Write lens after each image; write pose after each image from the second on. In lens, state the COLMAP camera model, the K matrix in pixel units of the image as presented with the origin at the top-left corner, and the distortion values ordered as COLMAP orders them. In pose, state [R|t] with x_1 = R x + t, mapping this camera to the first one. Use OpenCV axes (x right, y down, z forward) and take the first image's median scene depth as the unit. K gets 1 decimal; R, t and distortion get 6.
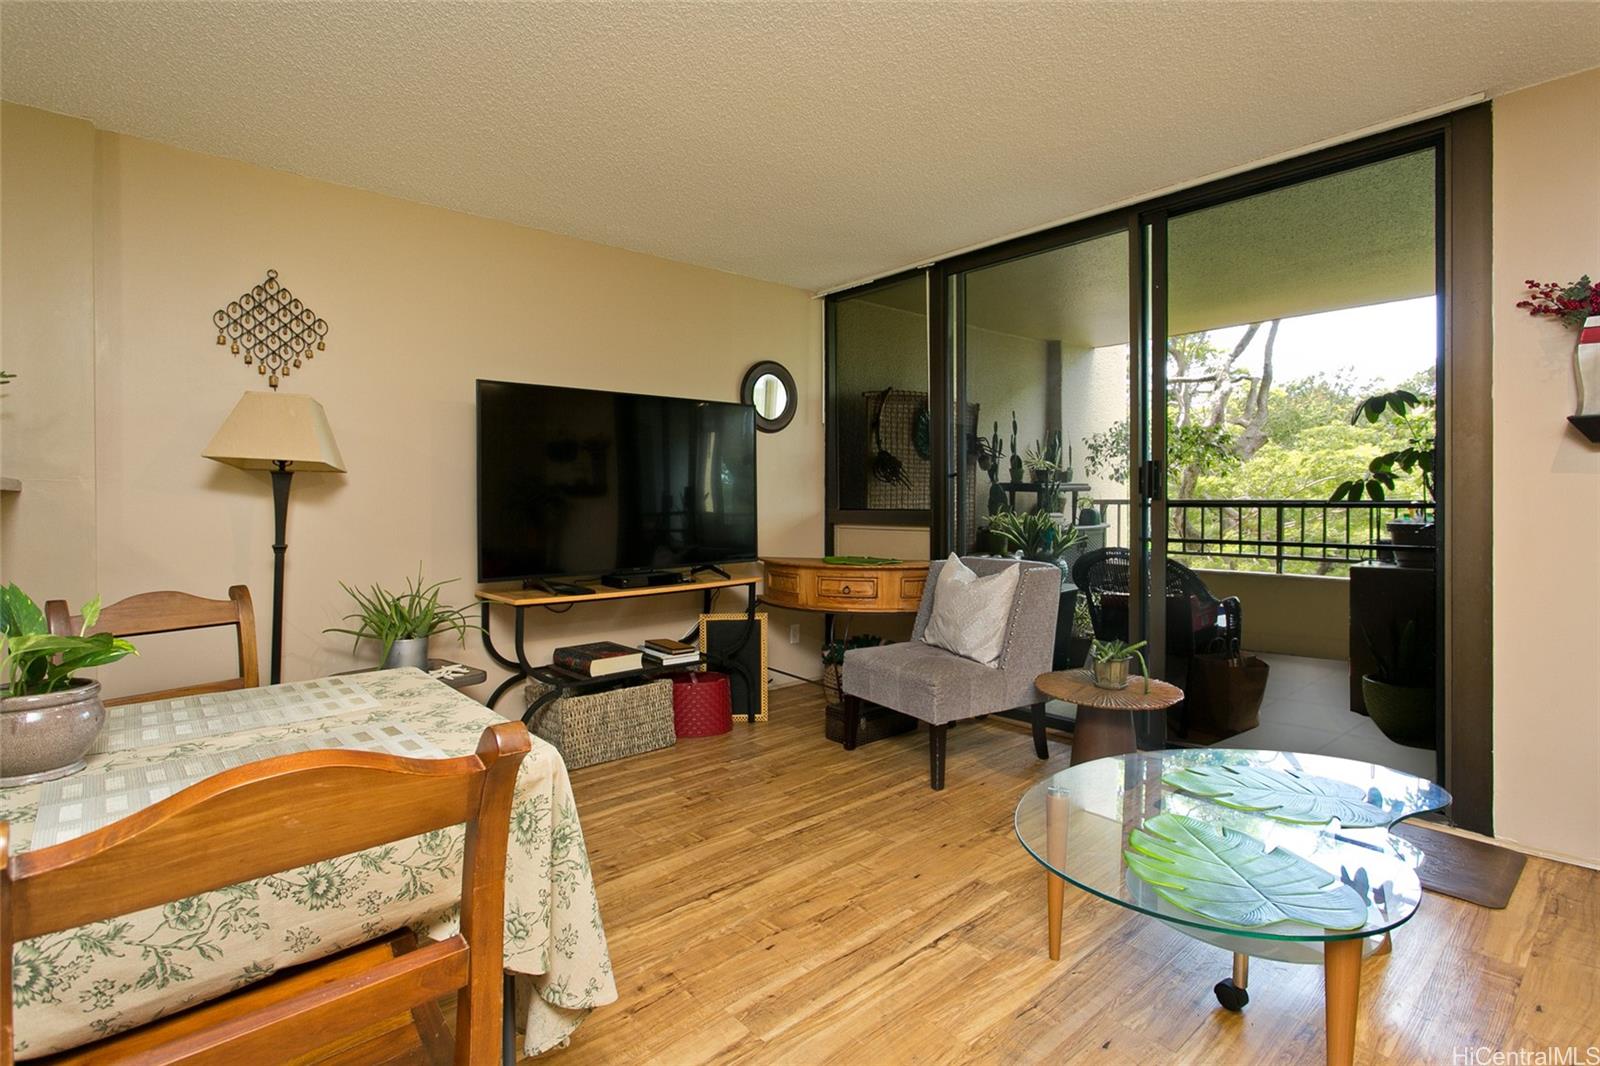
lens RADIAL K [[790.9, 0, 778.6], [0, 790.9, 511.1], [0, 0, 1]] dist [-0.003596, -0.000347]
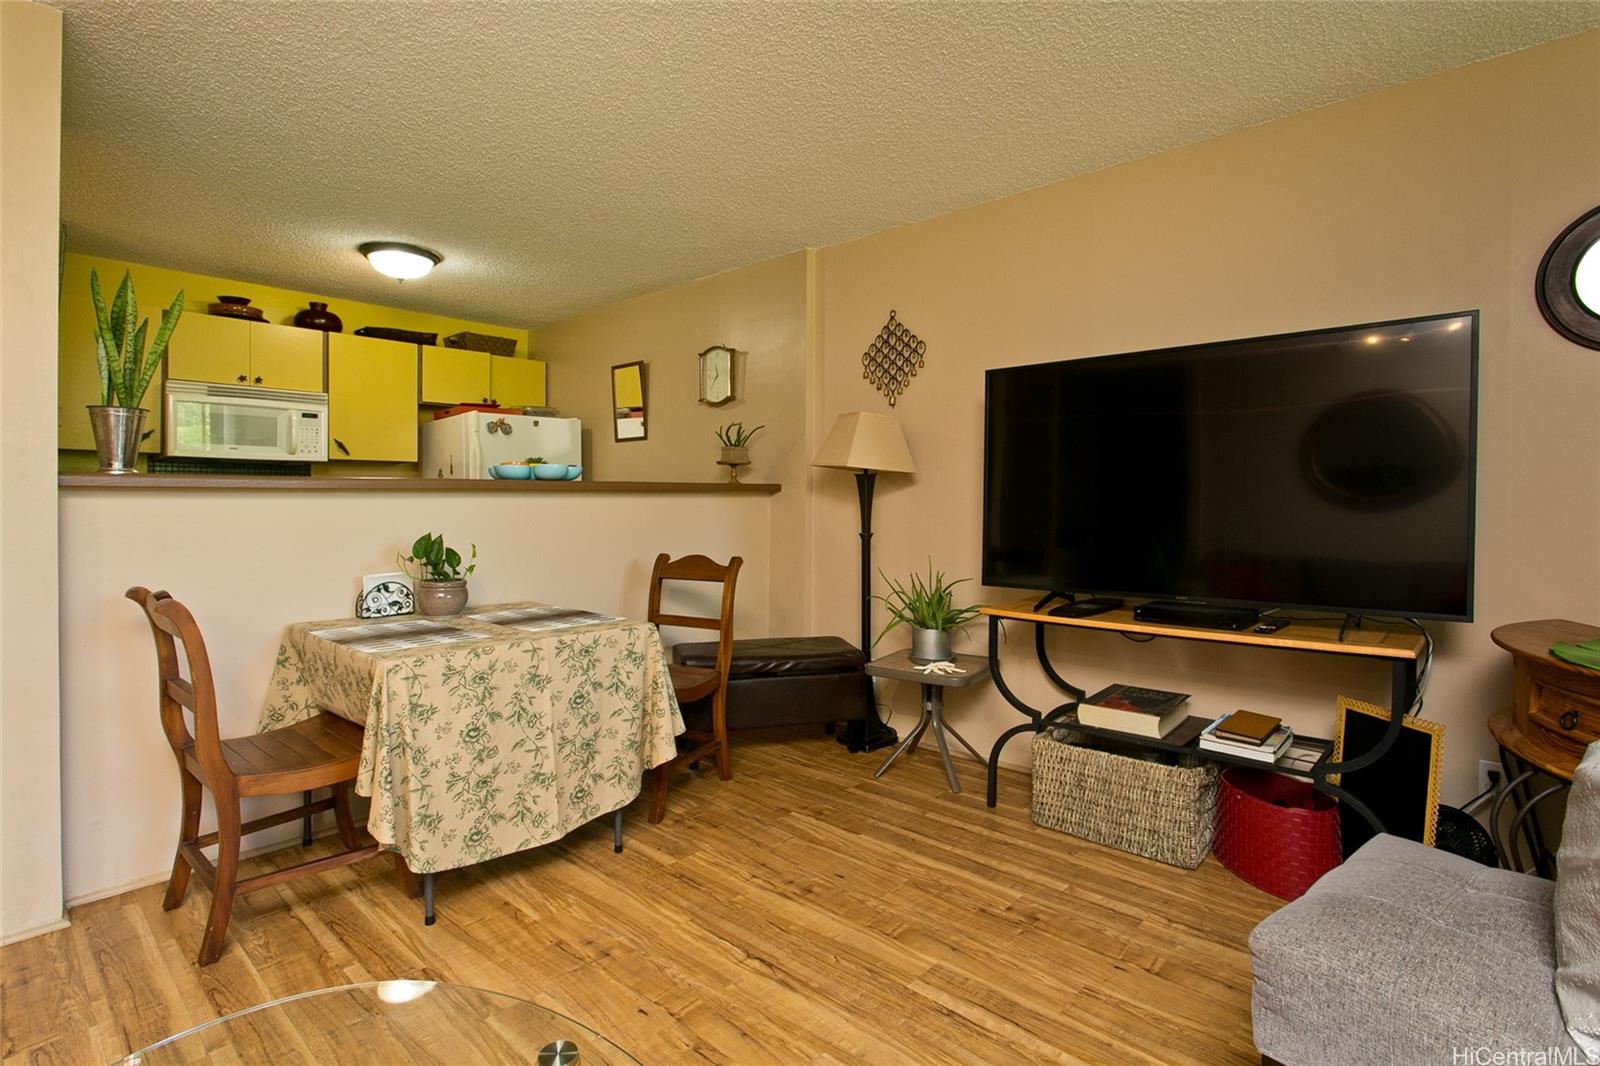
lens RADIAL K [[790.9, 0, 778.6], [0, 790.9, 511.1], [0, 0, 1]] dist [-0.003596, -0.000347]
pose [[0.097829, 0.023594, -0.994923, 0.576663], [-0.009825, 0.999693, 0.022741, -0.018528], [0.995155, 0.007551, 0.098031, 0.704462]]
